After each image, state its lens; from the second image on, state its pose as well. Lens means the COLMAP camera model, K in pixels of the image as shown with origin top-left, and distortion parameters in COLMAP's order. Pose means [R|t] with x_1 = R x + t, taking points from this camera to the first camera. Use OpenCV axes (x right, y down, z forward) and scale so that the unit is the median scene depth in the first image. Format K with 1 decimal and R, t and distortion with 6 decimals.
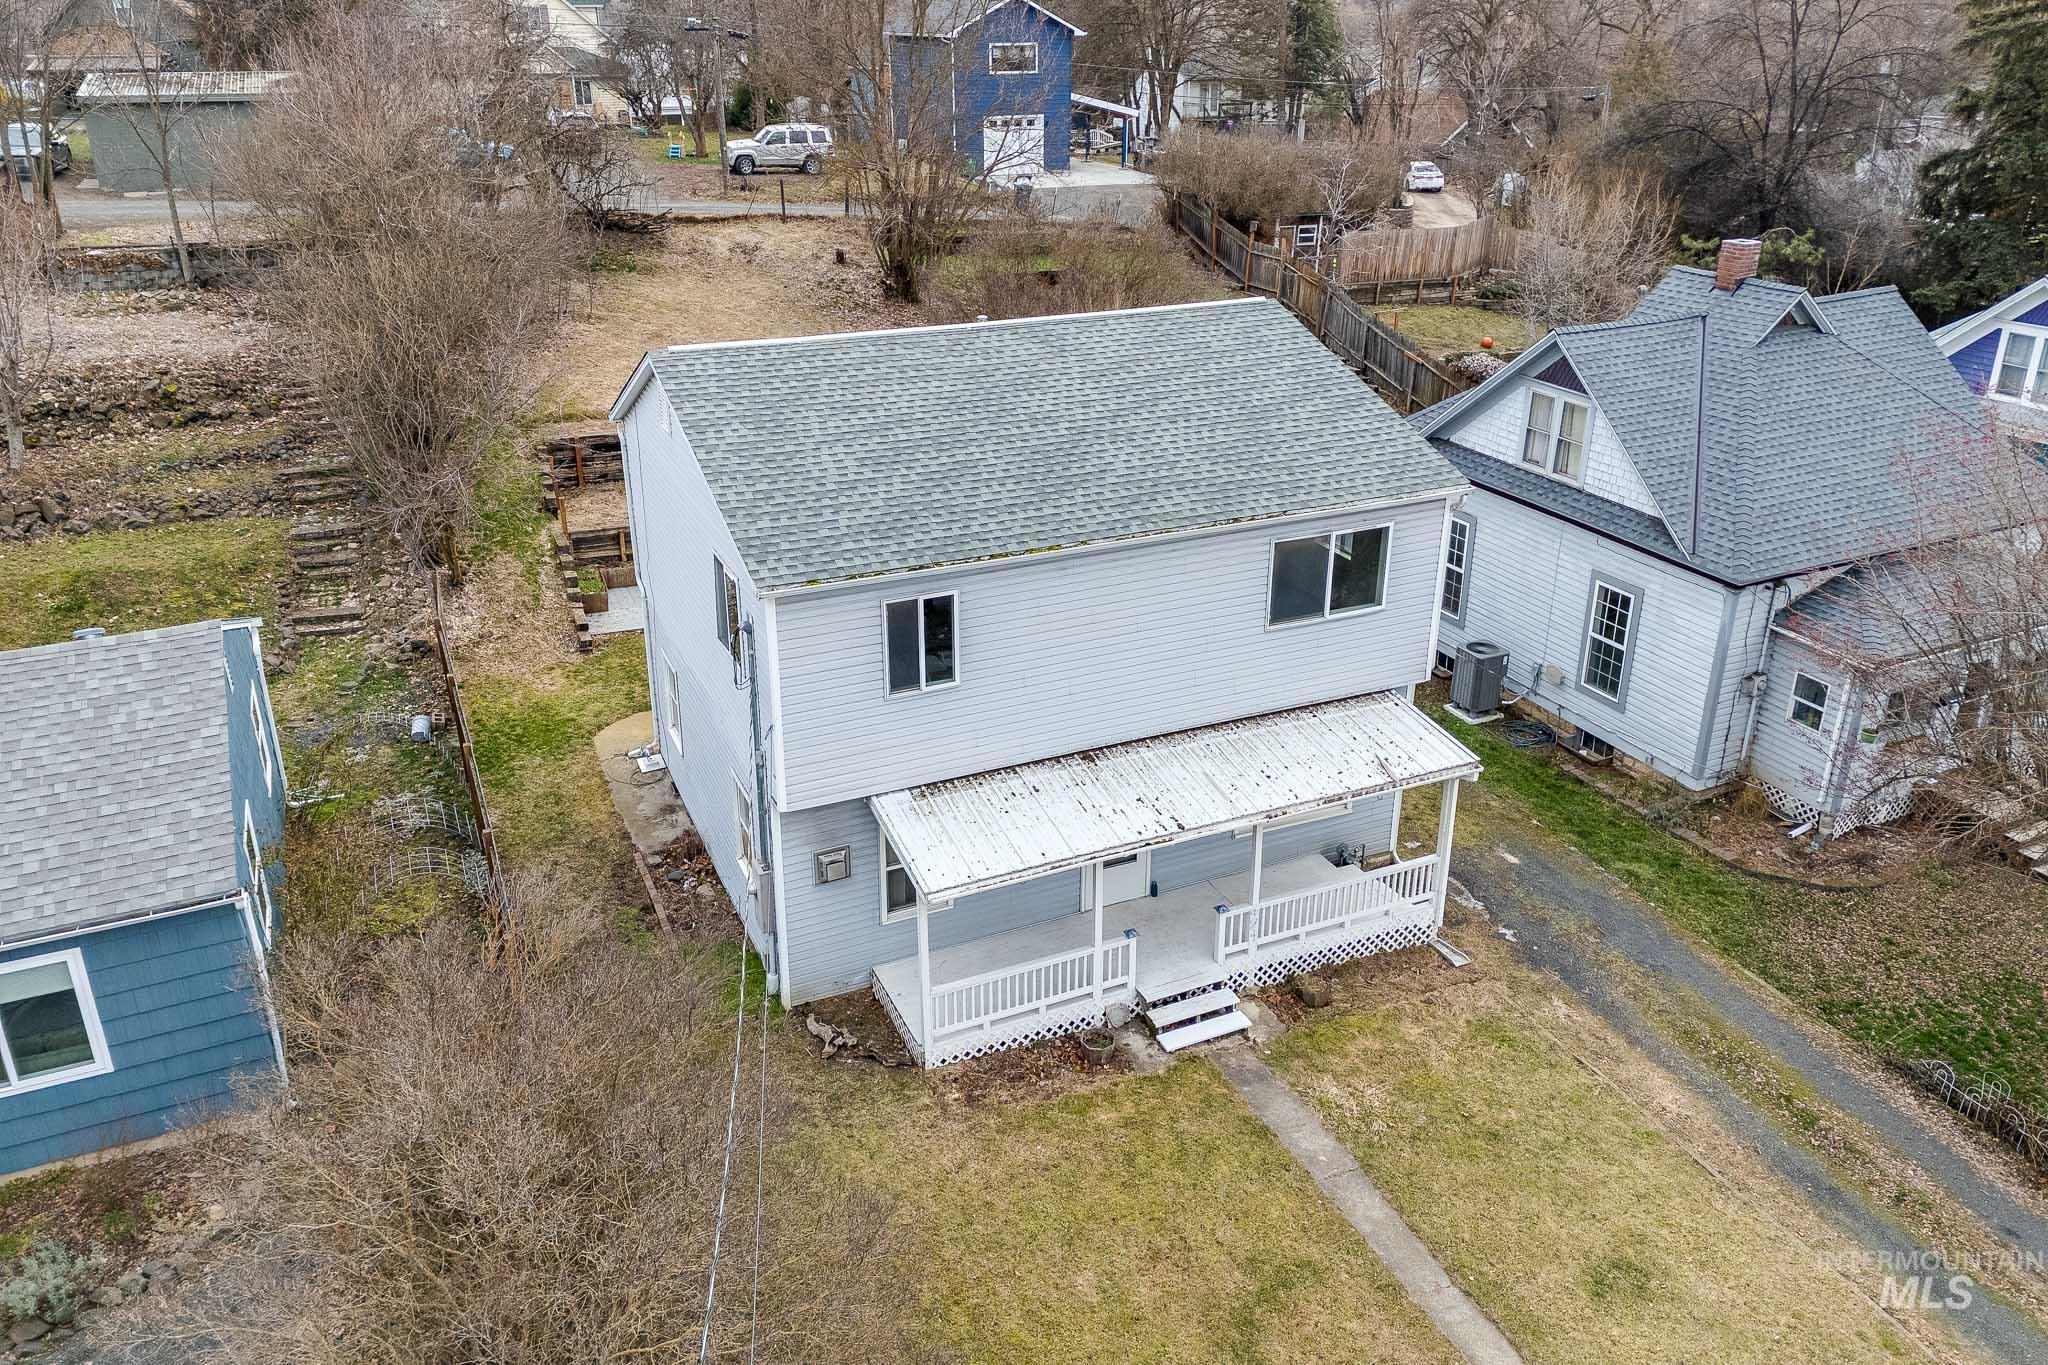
lens RADIAL K [[1481.9, 0, 1018.5], [0, 1481.9, 673.5], [0, 0, 1]] dist [0.064321, -0.000758]
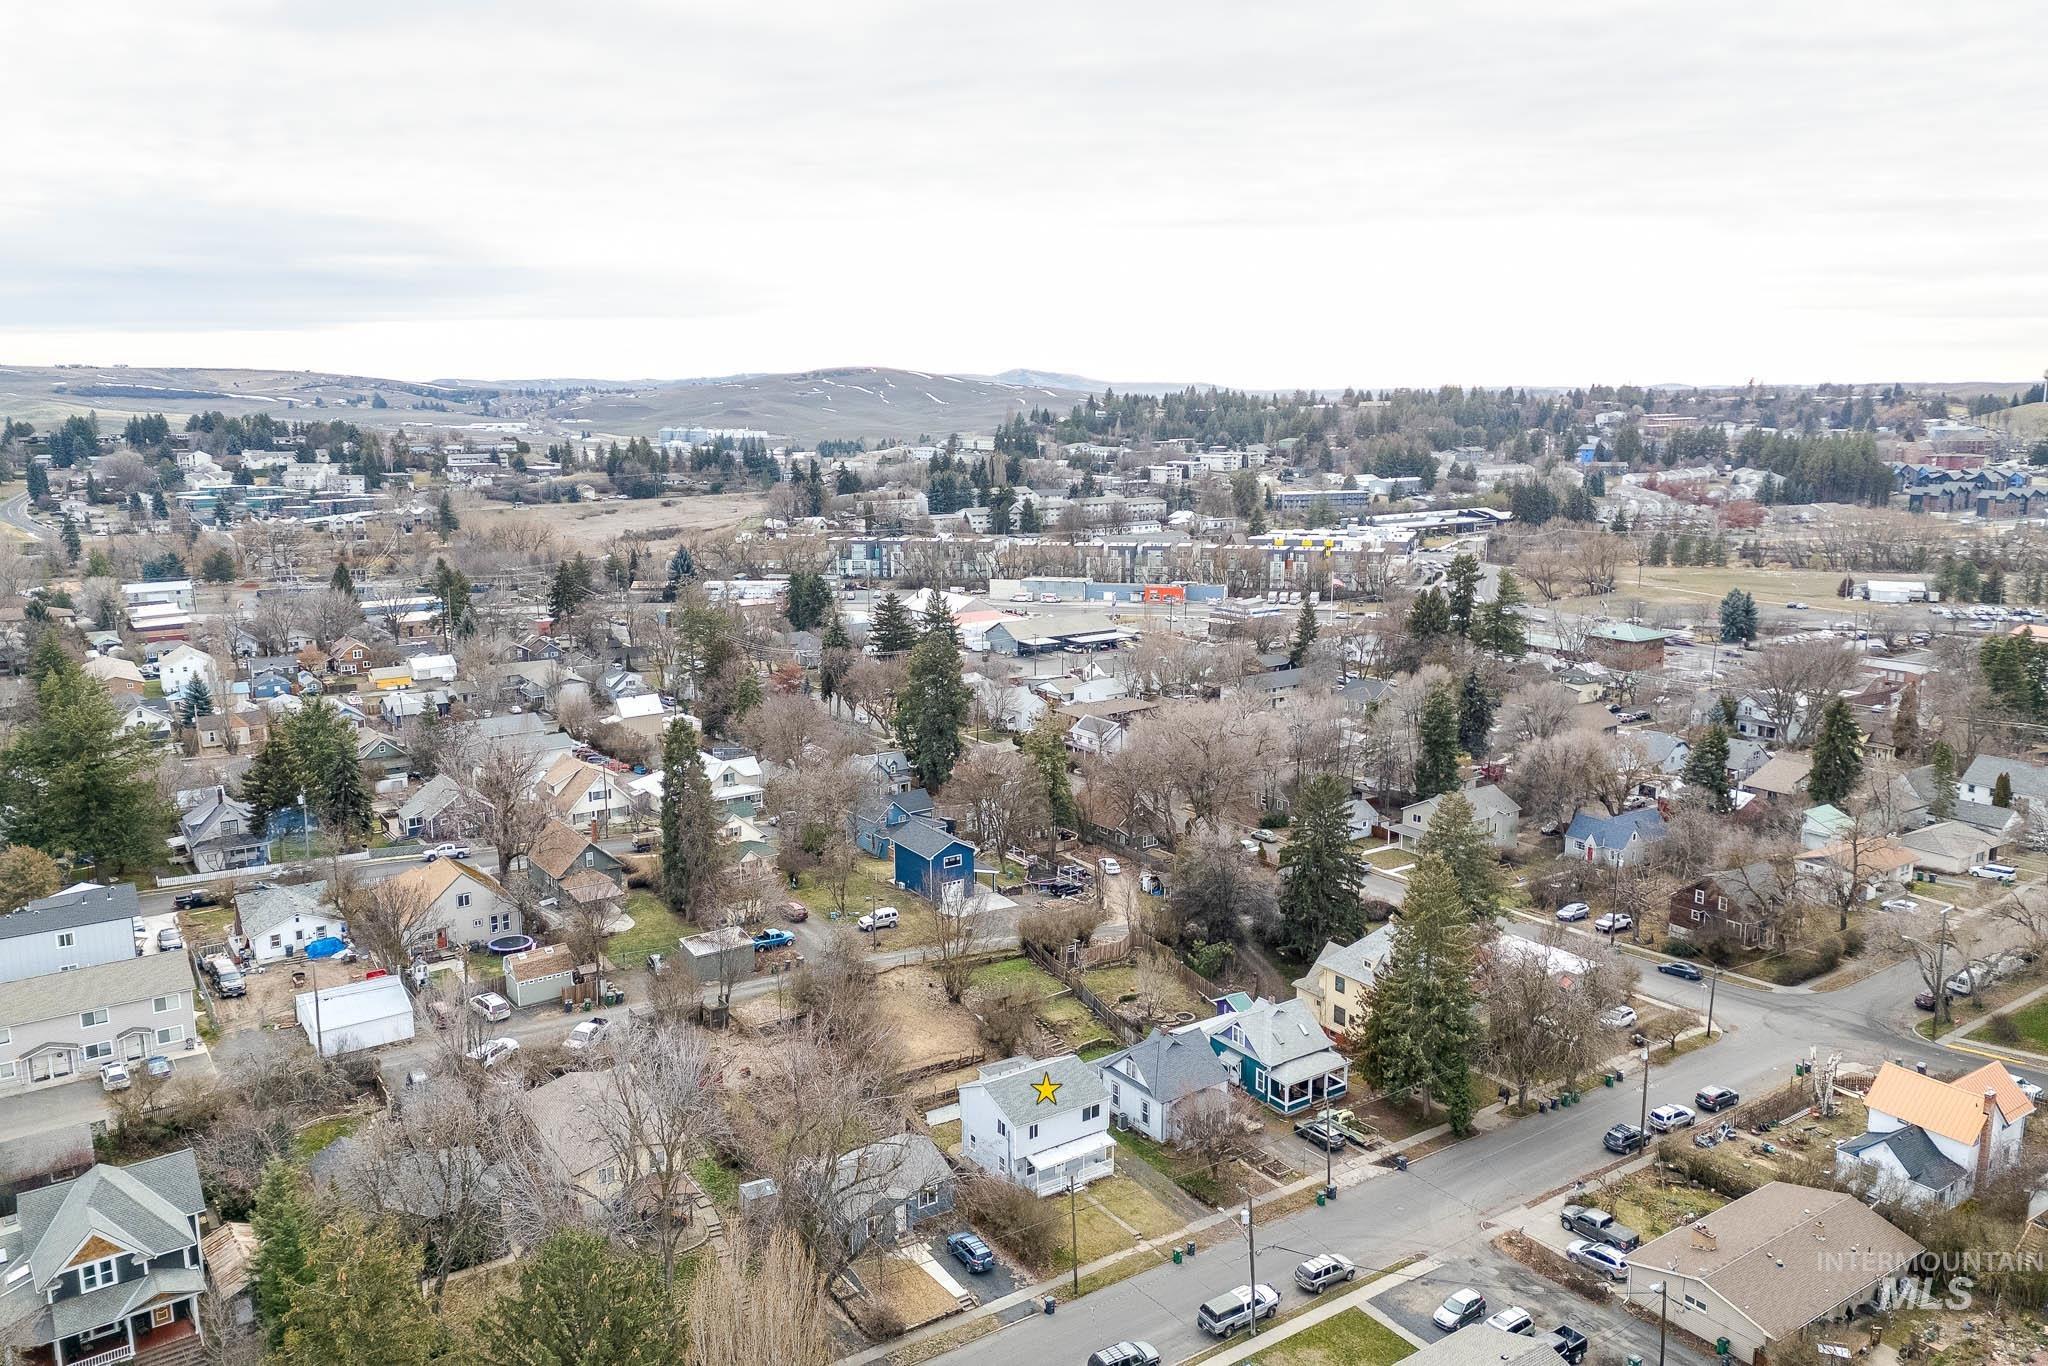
lens RADIAL K [[1481.9, 0, 1030.5], [0, 1481.9, 679.8], [0, 0, 1]] dist [0.064321, -0.000758]
pose [[0.983177, -0.024893, 0.180952, -1.070866], [0.066015, 0.972131, -0.224952, -0.419375], [-0.170310, 0.233113, 0.957420, -5.099262]]
